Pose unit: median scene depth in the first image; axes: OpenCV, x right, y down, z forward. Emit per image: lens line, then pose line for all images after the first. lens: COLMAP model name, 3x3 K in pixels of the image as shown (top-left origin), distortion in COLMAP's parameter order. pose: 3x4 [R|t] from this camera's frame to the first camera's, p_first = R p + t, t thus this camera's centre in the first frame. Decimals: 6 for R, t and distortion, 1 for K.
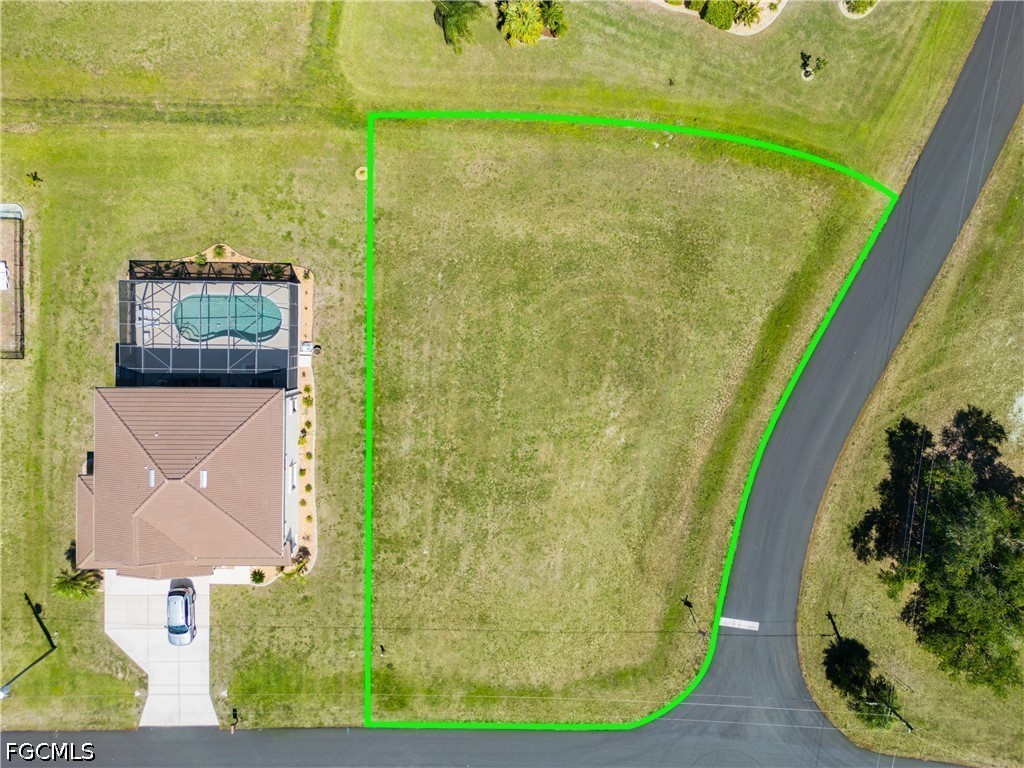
lens RADIAL K [[723.4, 0, 509.3], [0, 723.4, 381.5], [0, 0, 1]] dist [0.080856, -0.063999]
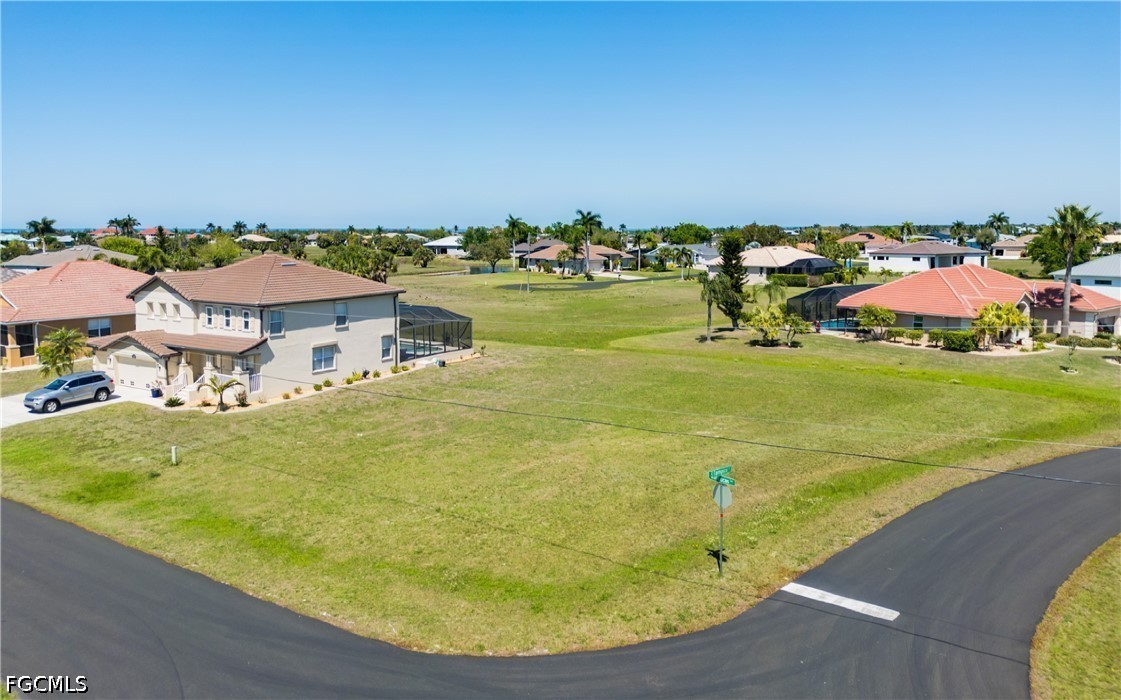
lens RADIAL K [[792.2, 0, 555.4], [0, 792.2, 343.4], [0, 0, 1]] dist [0.111864, -0.138926]
pose [[0.841652, 0.053799, -0.537334, 0.400148], [-0.539905, 0.104335, -0.835234, 0.712478], [0.011128, 0.993086, 0.116860, 0.831268]]
